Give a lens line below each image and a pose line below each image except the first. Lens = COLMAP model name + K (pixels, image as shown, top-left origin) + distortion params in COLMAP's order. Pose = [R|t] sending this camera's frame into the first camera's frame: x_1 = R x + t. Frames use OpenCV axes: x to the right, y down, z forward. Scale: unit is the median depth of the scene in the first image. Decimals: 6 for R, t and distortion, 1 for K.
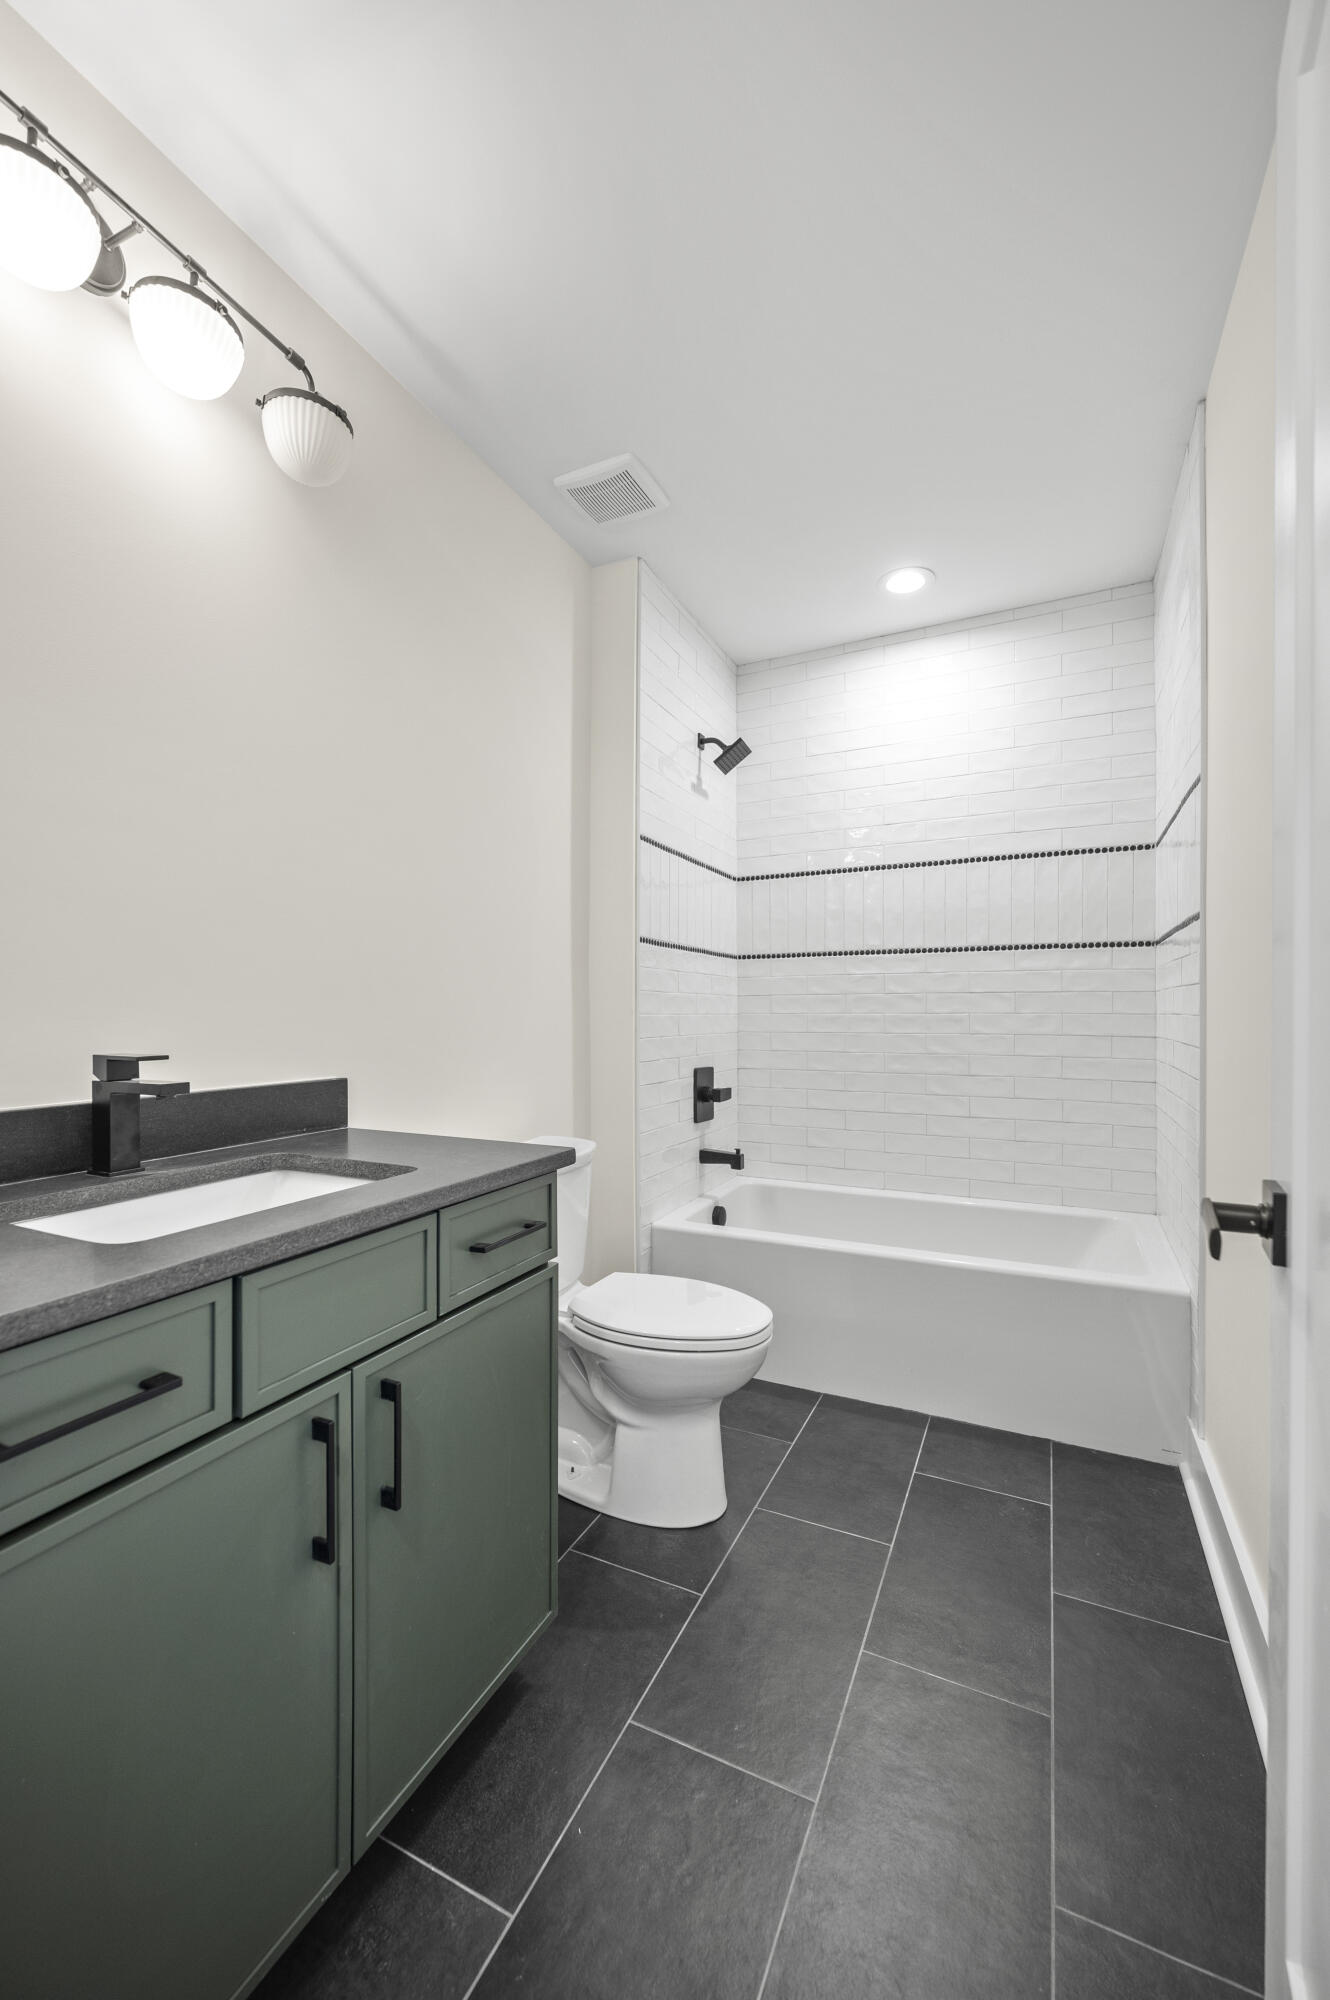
lens RADIAL K [[802.4, 0, 664.2], [0, 802.4, 1010.7], [0, 0, 1]] dist [0.013506, -0.000562]
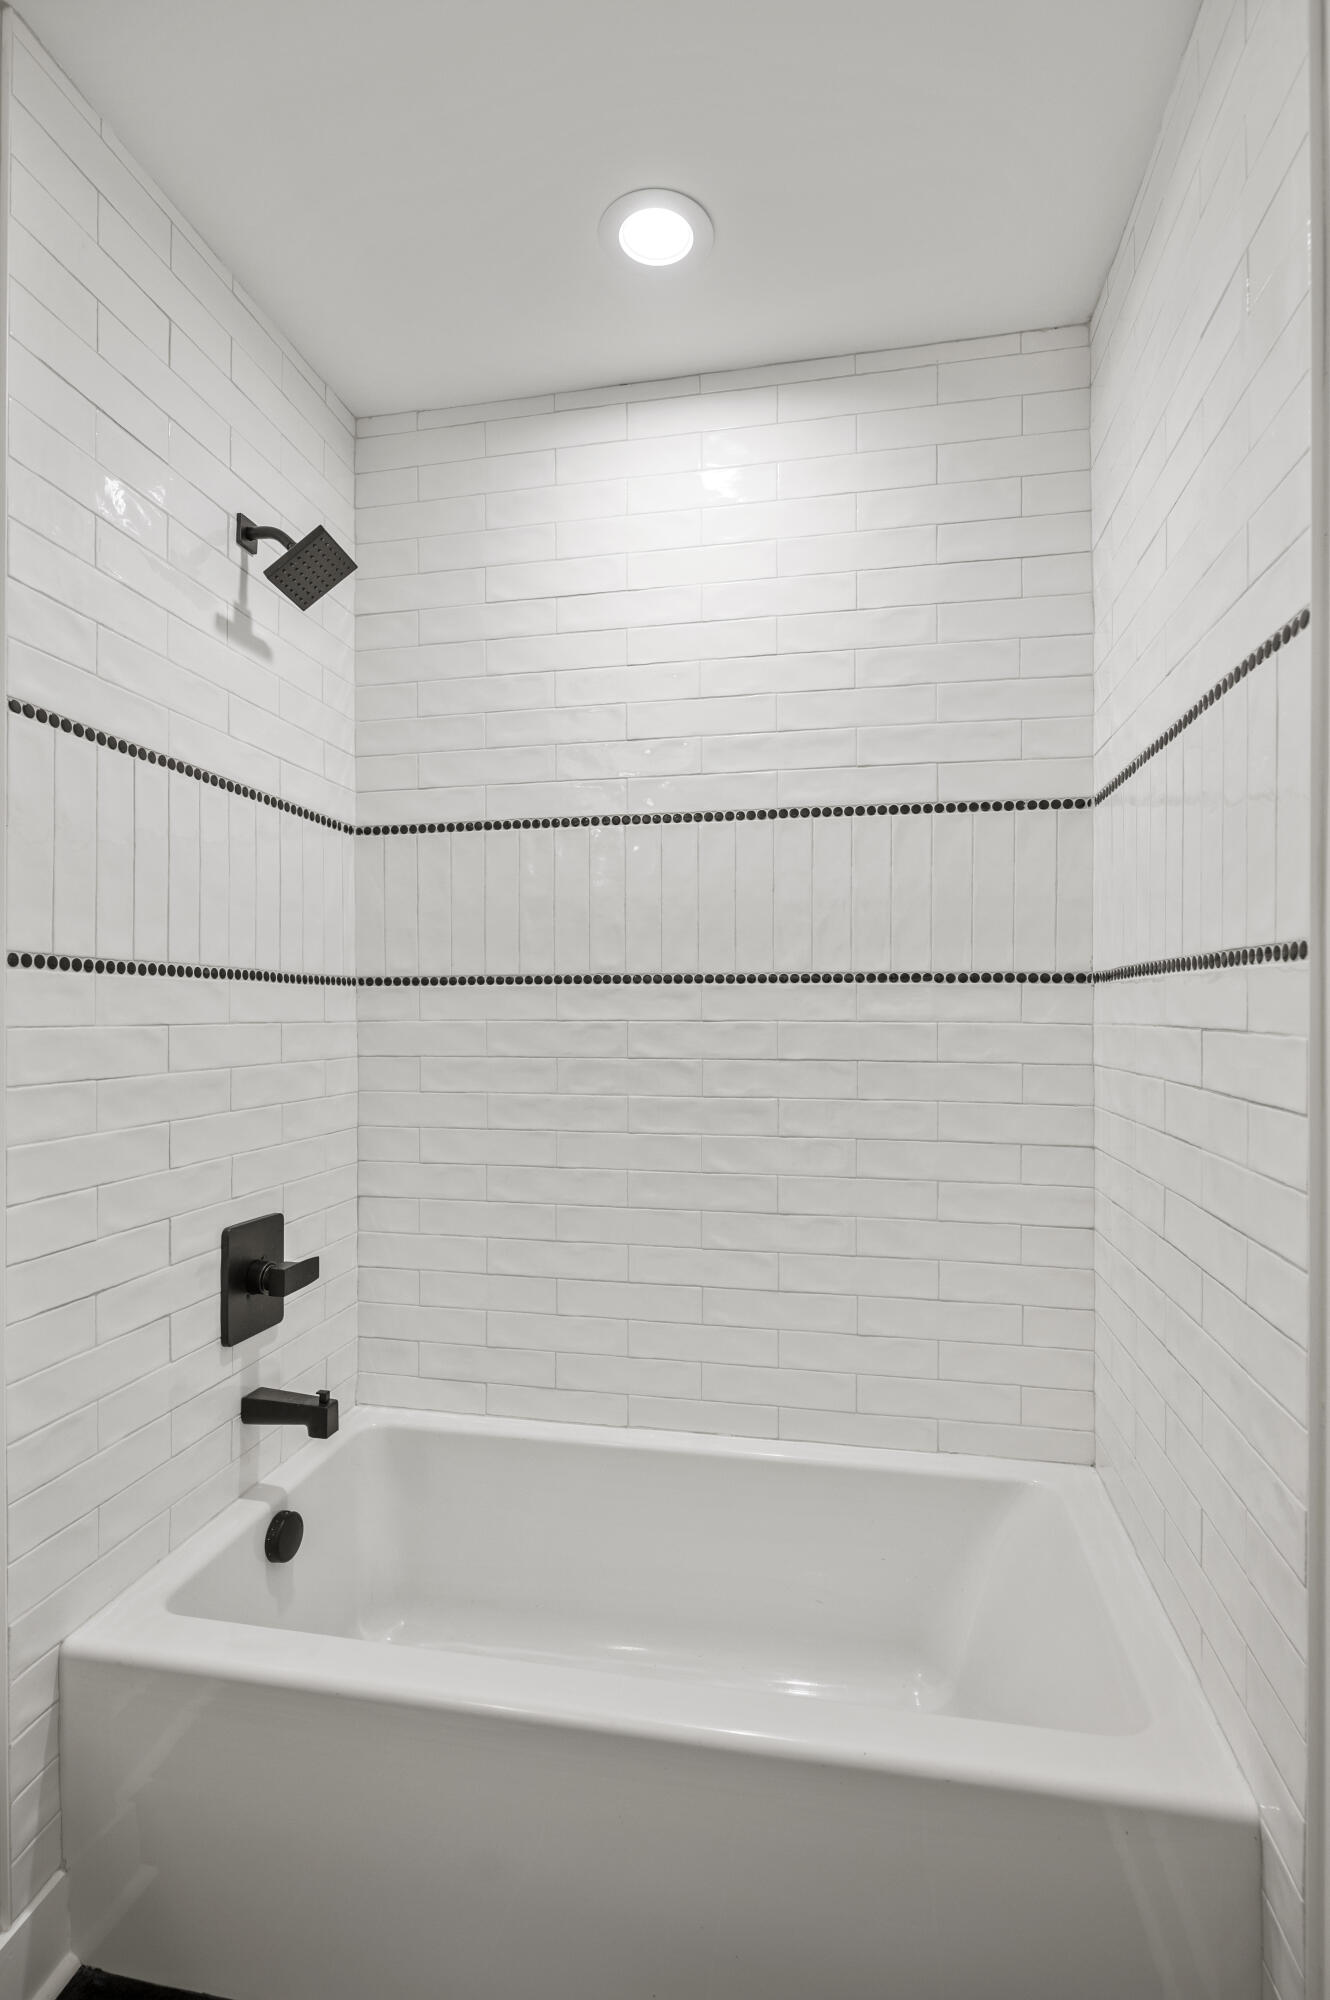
lens RADIAL K [[965.7, 0, 665.0], [0, 965.7, 1000.0], [0, 0, 1]] dist [-0.000894, -0.000148]
pose [[0.967875, 0.004232, 0.251398, 0.143469], [-0.002274, 0.999965, -0.008076, -0.056696], [-0.251423, 0.007245, 0.967850, 0.392832]]
